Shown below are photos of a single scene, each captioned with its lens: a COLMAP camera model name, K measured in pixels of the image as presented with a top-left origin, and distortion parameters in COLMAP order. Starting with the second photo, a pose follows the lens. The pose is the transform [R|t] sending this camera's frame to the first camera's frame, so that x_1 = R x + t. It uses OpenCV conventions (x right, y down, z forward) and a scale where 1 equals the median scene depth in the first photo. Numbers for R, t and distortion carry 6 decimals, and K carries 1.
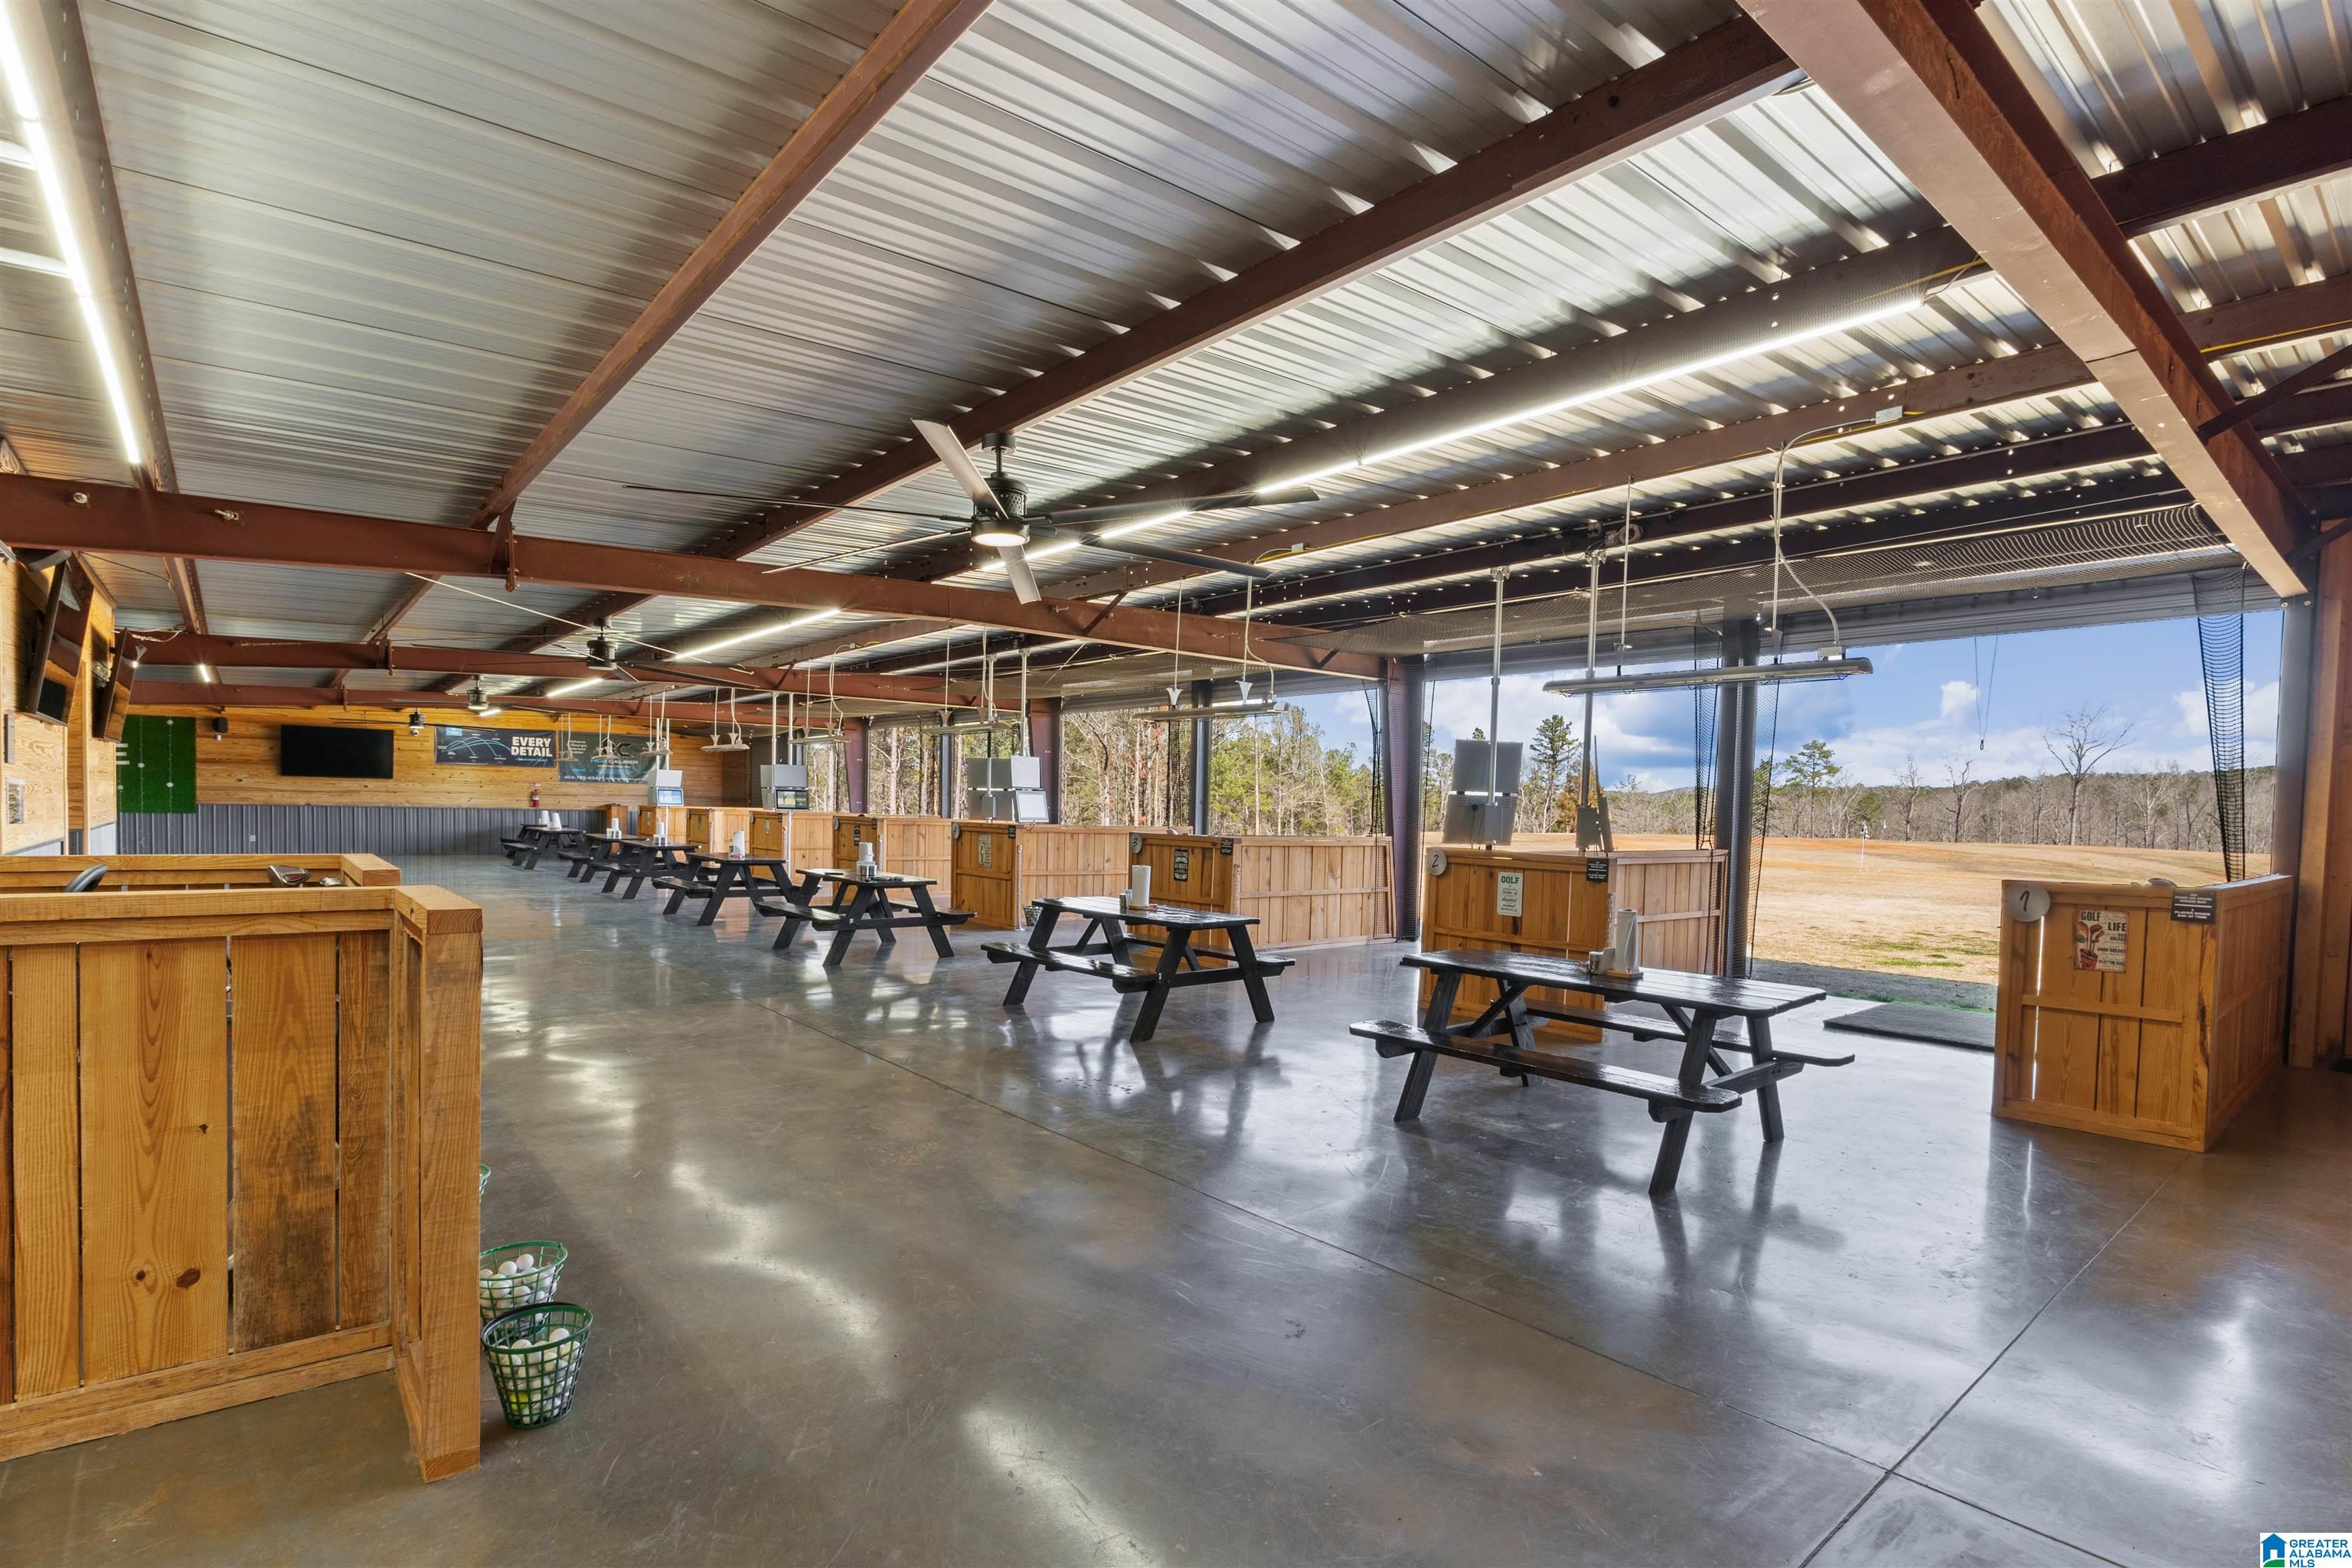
lens RADIAL K [[1119.5, 0, 1183.5], [0, 1119.5, 844.5], [0, 0, 1]] dist [0.003801, -0.000764]
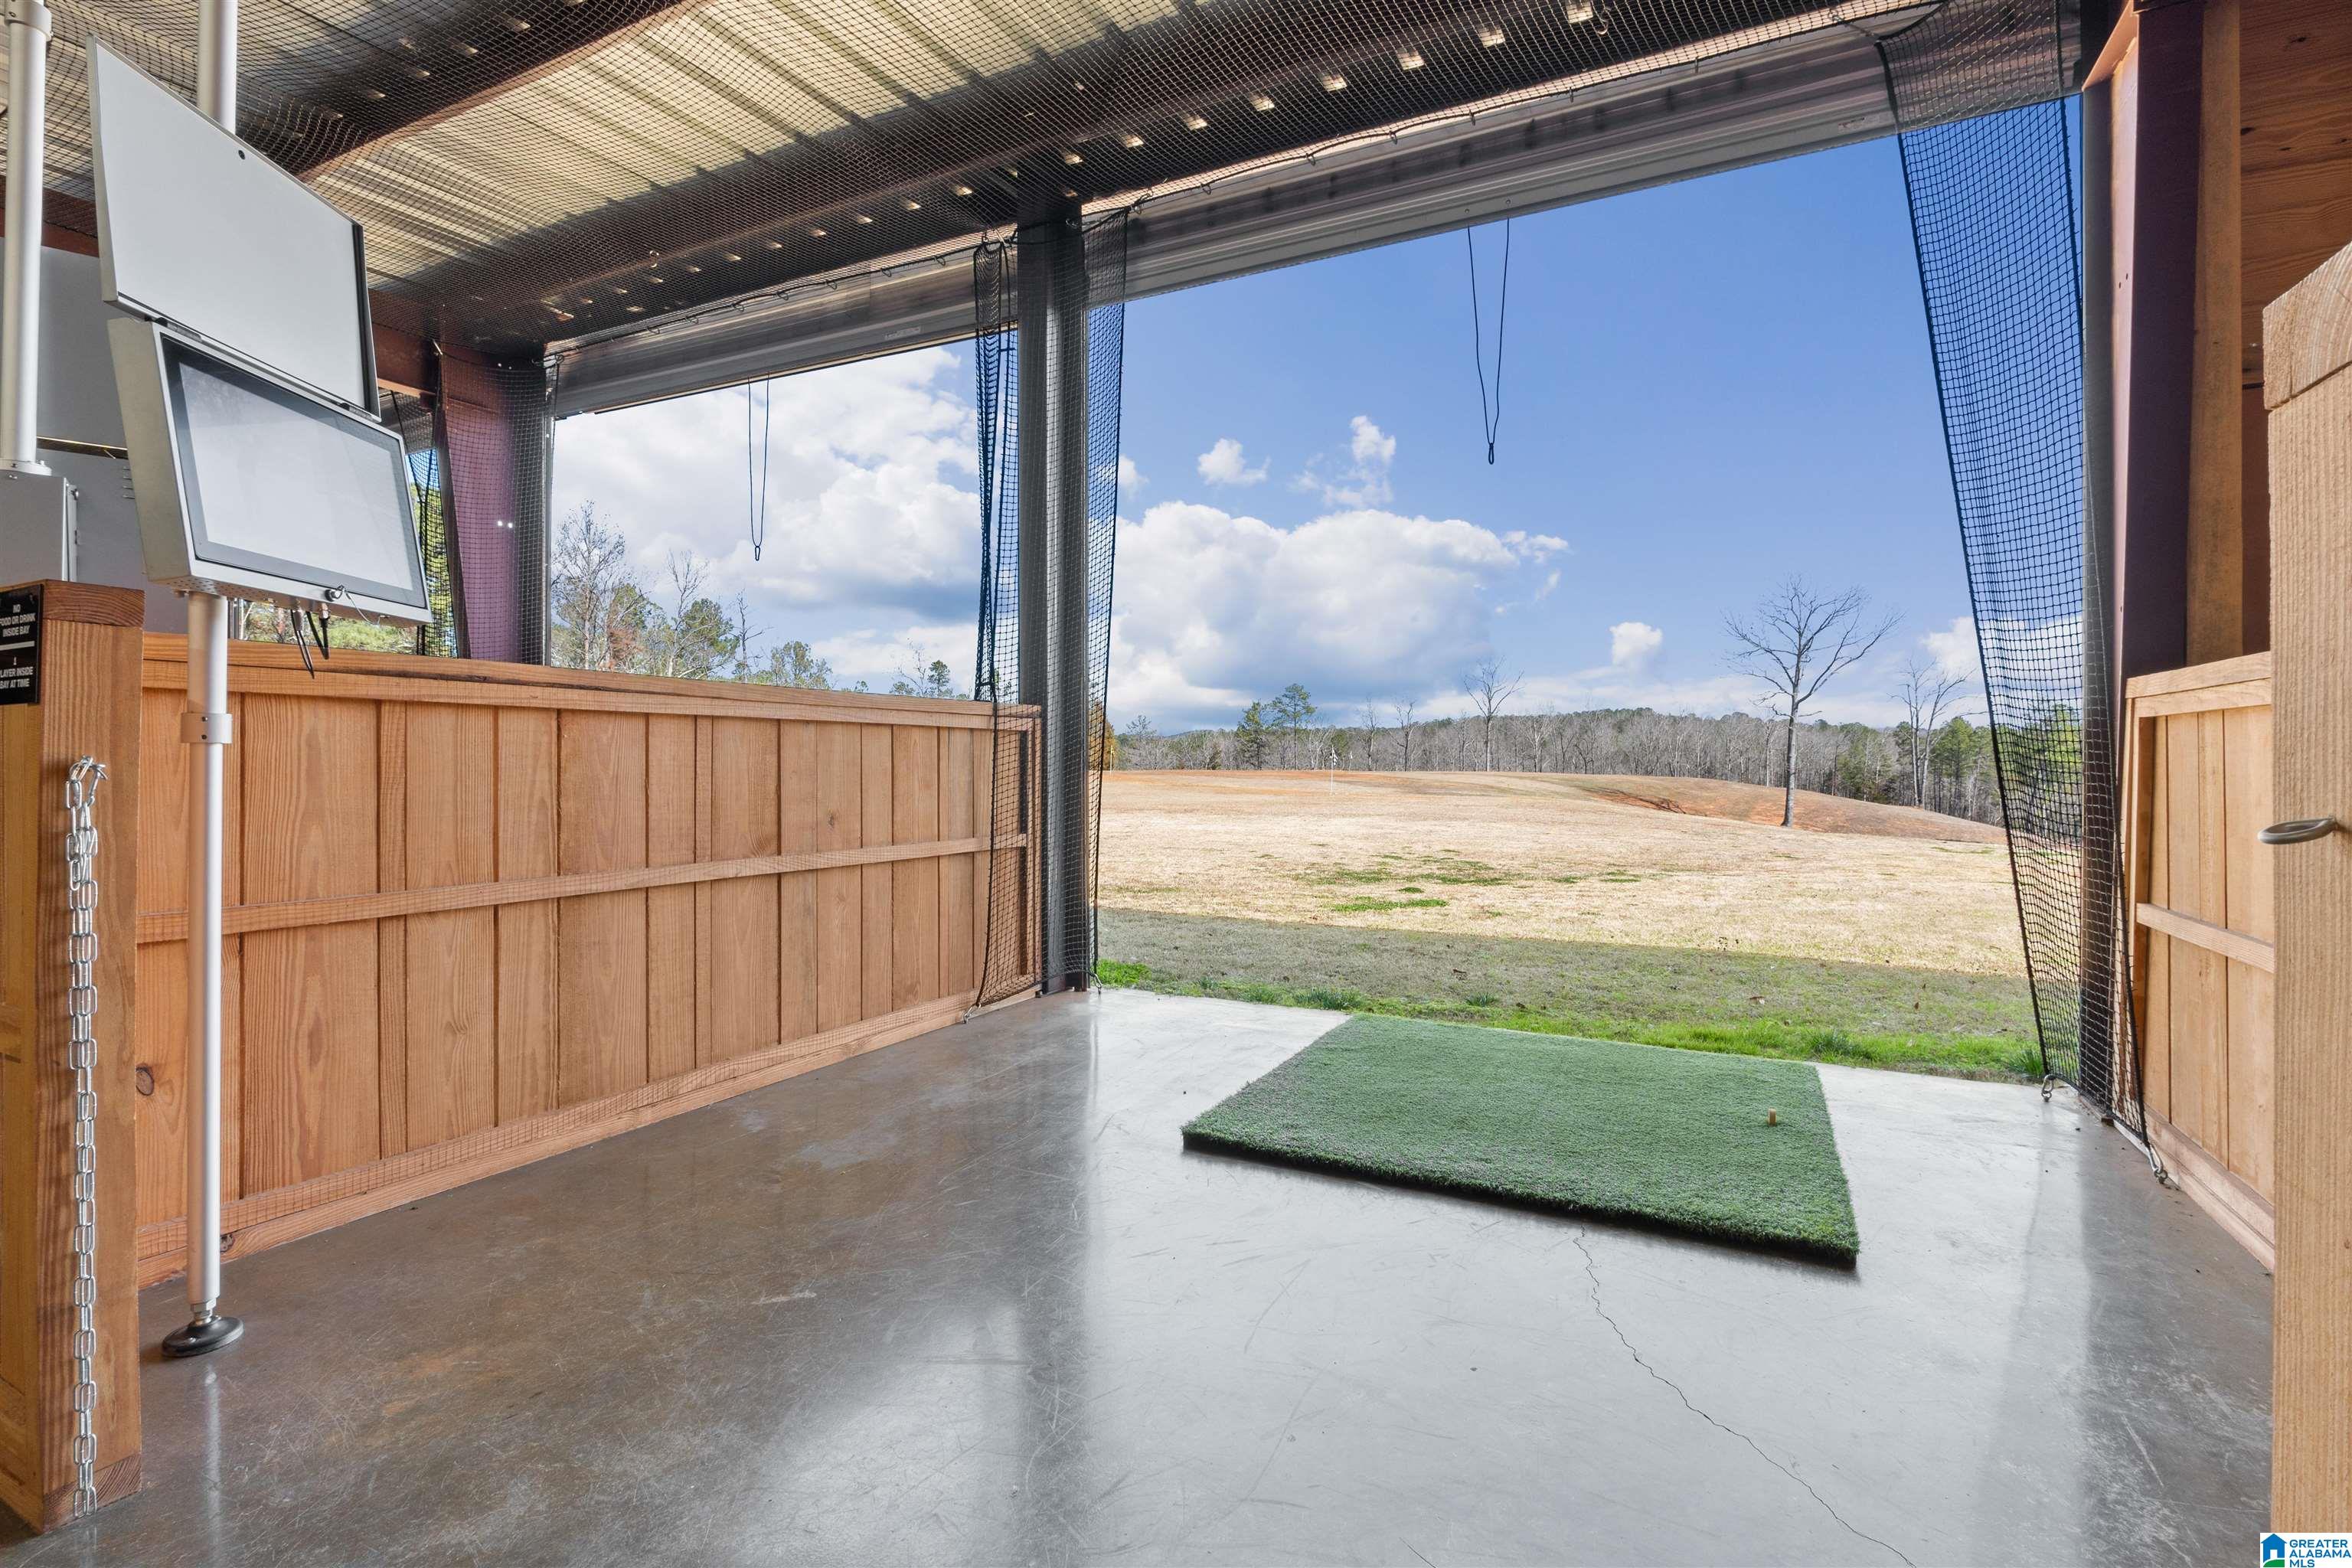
lens RADIAL K [[1119.5, 0, 1174.2], [0, 1119.5, 766.0], [0, 0, 1]] dist [0.003801, -0.000764]
pose [[0.920472, -0.022033, 0.390186, 0.263497], [0.030781, 0.999395, -0.016180, 0.029463], [-0.389594, 0.026903, 0.920594, 0.409211]]
